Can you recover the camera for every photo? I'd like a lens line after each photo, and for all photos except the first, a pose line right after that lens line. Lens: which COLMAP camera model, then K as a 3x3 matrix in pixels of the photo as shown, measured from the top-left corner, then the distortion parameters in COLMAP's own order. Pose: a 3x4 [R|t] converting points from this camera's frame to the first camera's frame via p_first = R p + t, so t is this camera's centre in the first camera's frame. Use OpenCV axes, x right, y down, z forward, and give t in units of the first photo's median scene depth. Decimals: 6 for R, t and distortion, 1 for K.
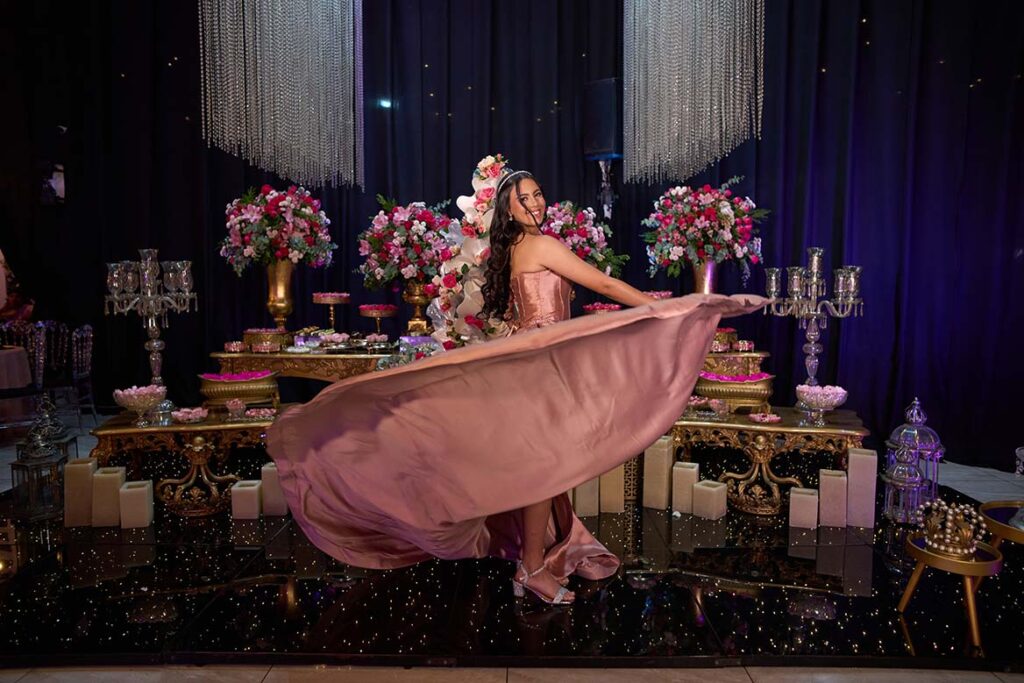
lens RADIAL K [[728.0, 0, 515.7], [0, 728.0, 343.9], [0, 0, 1]] dist [-0.106542, 0.127055]
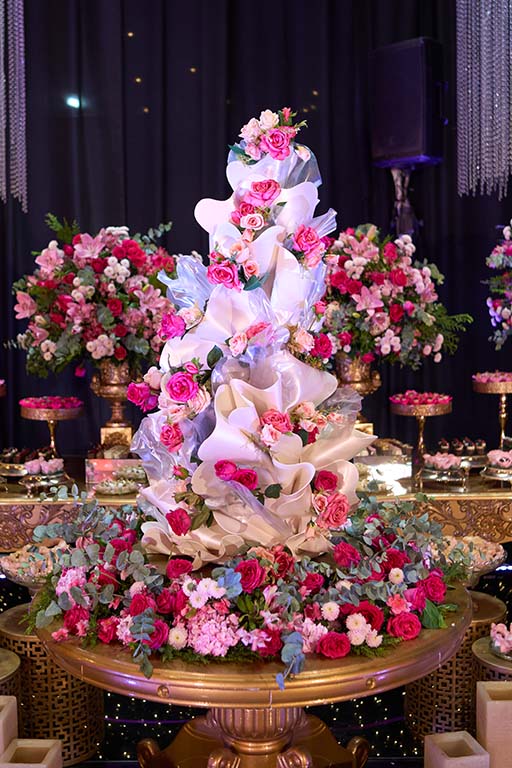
lens RADIAL K [[835.6, 0, 258.1], [0, 835.6, 392.6], [0, 0, 1]] dist [-0.102879, 0.139738]
pose [[0.999613, -0.008018, 0.026620, -0.040368], [0.008441, 0.999839, -0.015813, -0.051734], [-0.026489, 0.016031, 0.999521, 0.339631]]
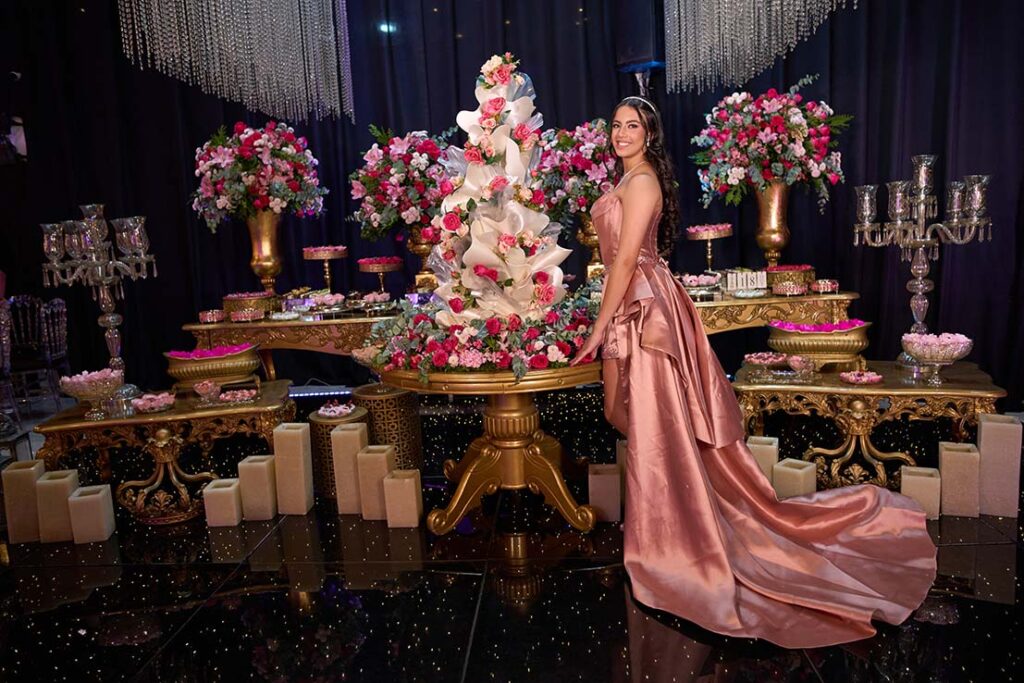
lens RADIAL K [[769.8, 0, 504.5], [0, 769.8, 350.4], [0, 0, 1]] dist [-0.107274, 0.127879]
pose [[0.997062, -0.043265, -0.063203, 0.007996], [0.047777, 0.996280, 0.071714, -0.003638], [0.059865, -0.074523, 0.995421, 0.122911]]
